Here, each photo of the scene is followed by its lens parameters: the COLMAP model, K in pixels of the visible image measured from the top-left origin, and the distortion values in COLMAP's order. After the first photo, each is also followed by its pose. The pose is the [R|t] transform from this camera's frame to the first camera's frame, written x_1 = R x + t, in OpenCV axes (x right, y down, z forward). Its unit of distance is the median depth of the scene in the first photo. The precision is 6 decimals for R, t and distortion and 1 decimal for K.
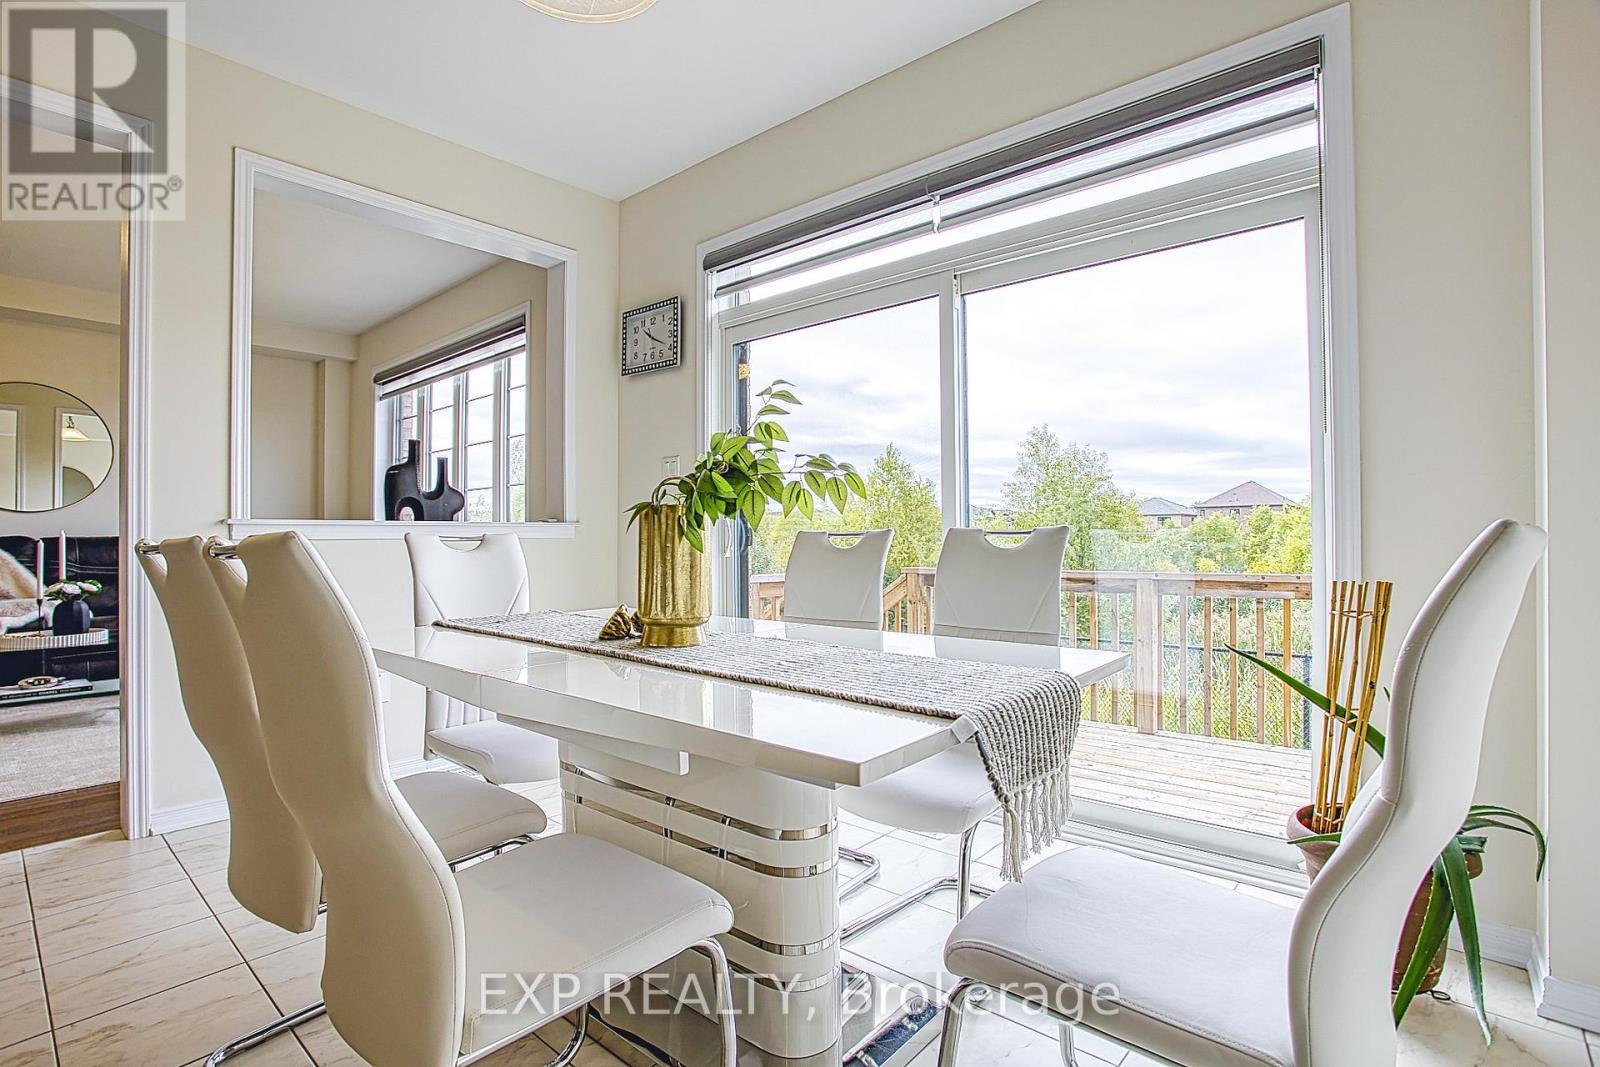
lens RADIAL K [[772.1, 0, 803.4], [0, 772.1, 552.5], [0, 0, 1]] dist [-0.060761, 0.024830]
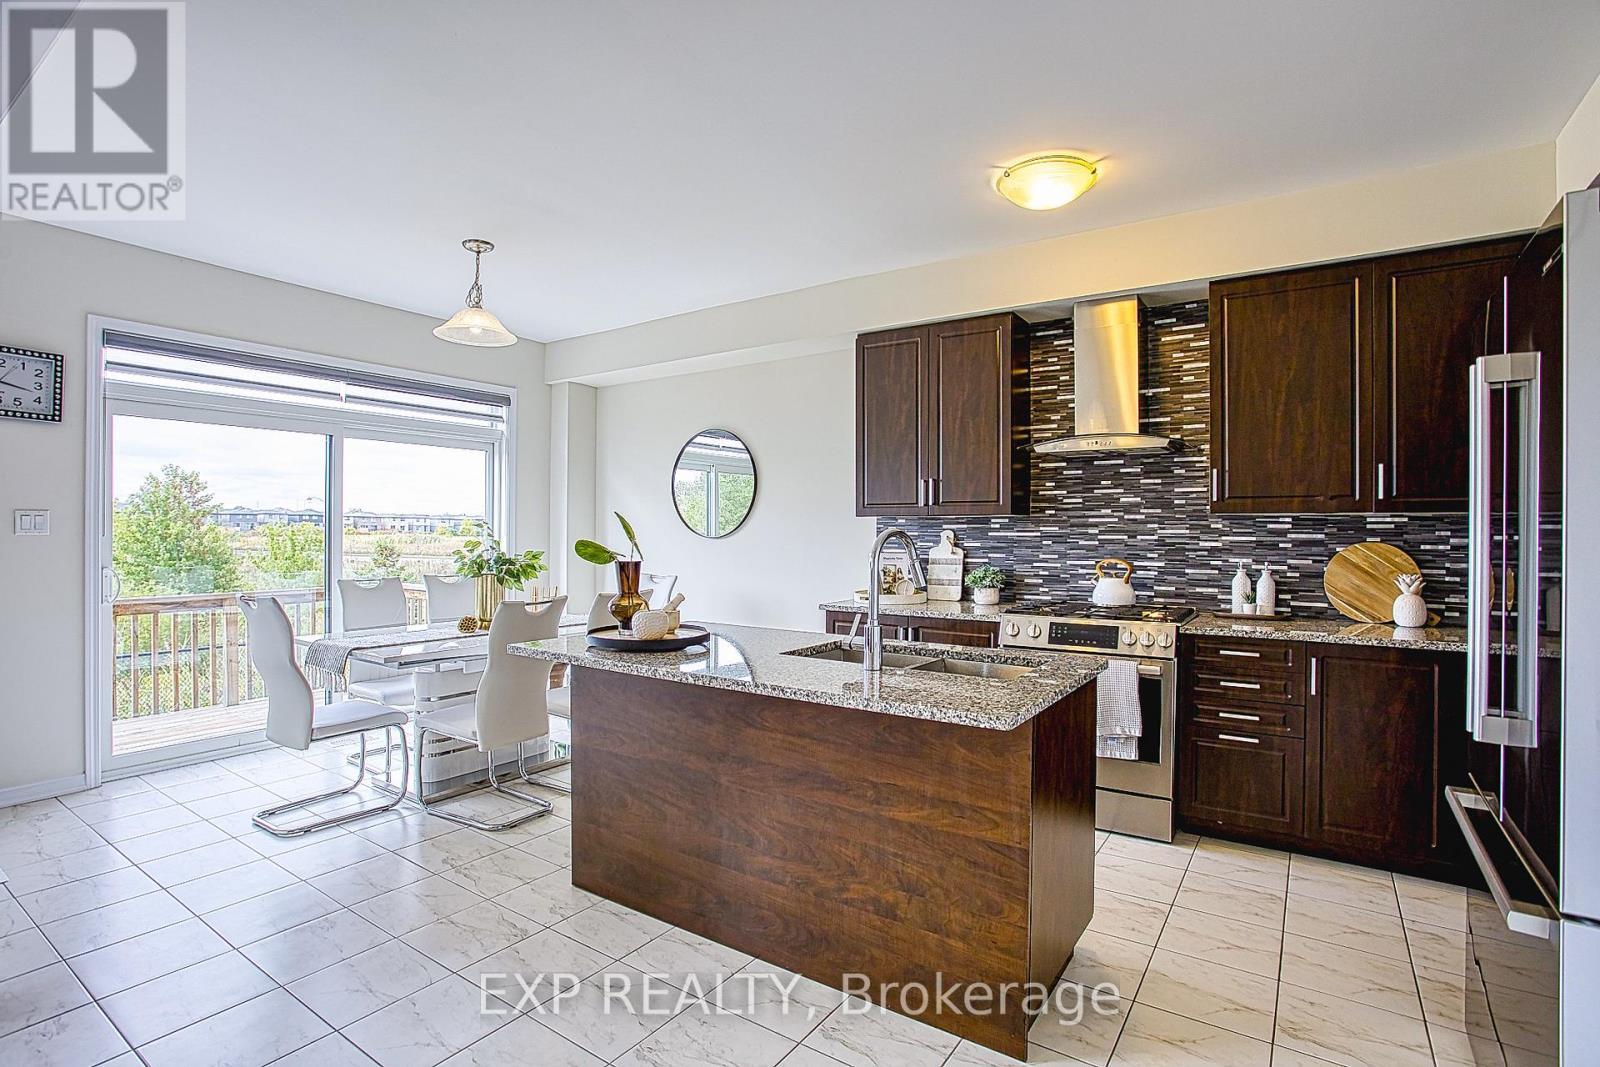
lens RADIAL K [[772.1, 0, 792.2], [0, 772.1, 530.5], [0, 0, 1]] dist [-0.060761, 0.024830]
pose [[-0.112399, 0.006427, 0.993642, -1.194945], [0.013827, 0.999892, -0.004903, -0.076898], [-0.993567, 0.013188, -0.112476, 0.137592]]
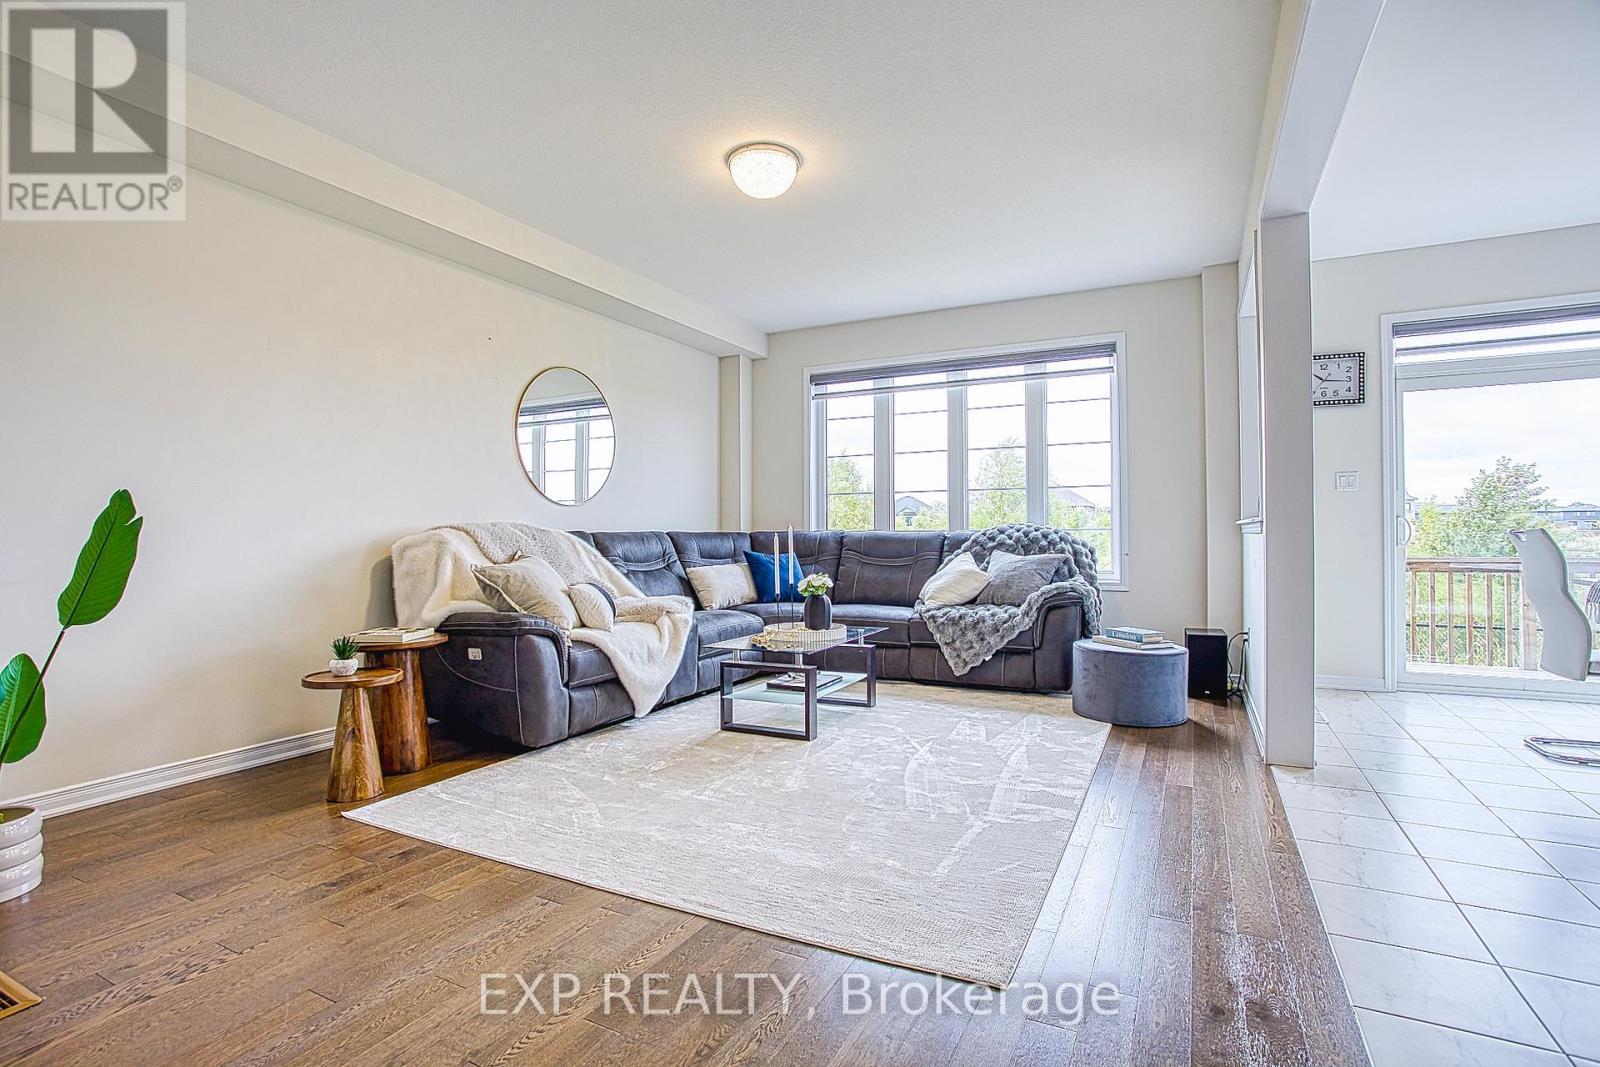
lens RADIAL K [[772.1, 0, 804.8], [0, 772.1, 532.2], [0, 0, 1]] dist [-0.060761, 0.024830]
pose [[0.967888, -0.000258, 0.251383, -1.361136], [0.005873, 0.999750, -0.021585, 0.002733], [-0.251315, 0.022368, 0.967647, -0.013357]]
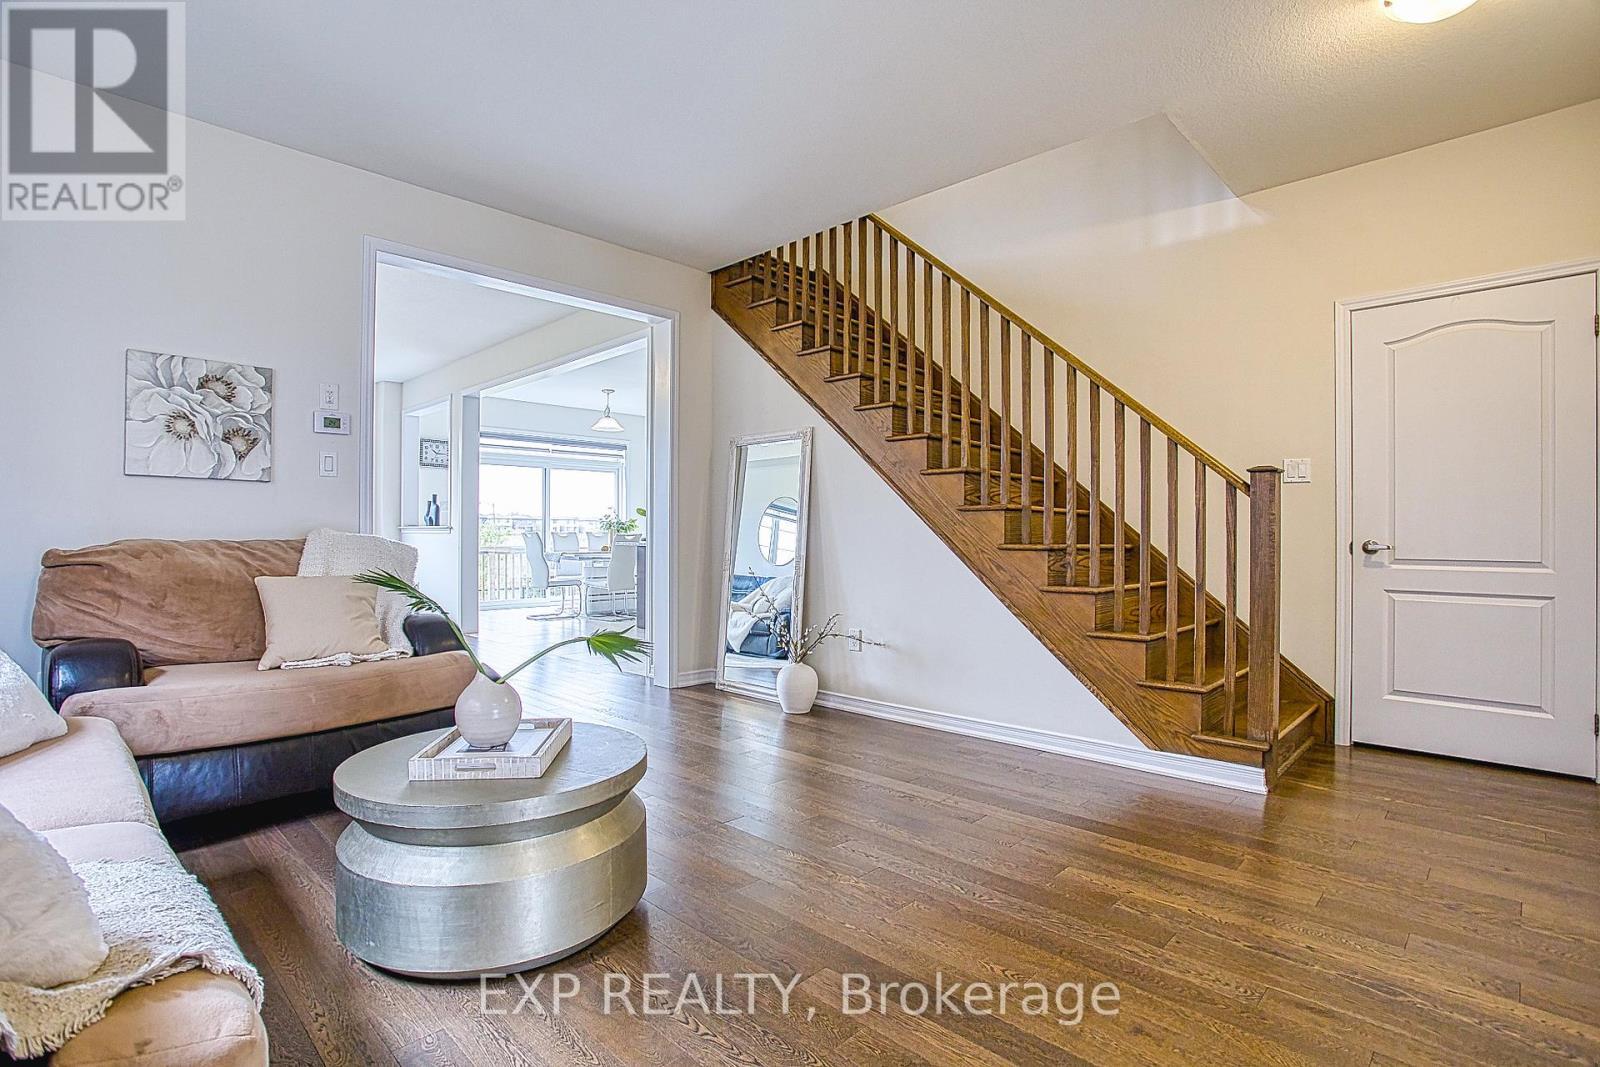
lens RADIAL K [[772.1, 0, 790.0], [0, 772.1, 532.2], [0, 0, 1]] dist [-0.060761, 0.024830]
pose [[0.064125, 0.004287, 0.997933, -2.587435], [0.016475, 0.999850, -0.005354, 0.010401], [-0.997806, 0.016785, 0.064045, -0.305043]]
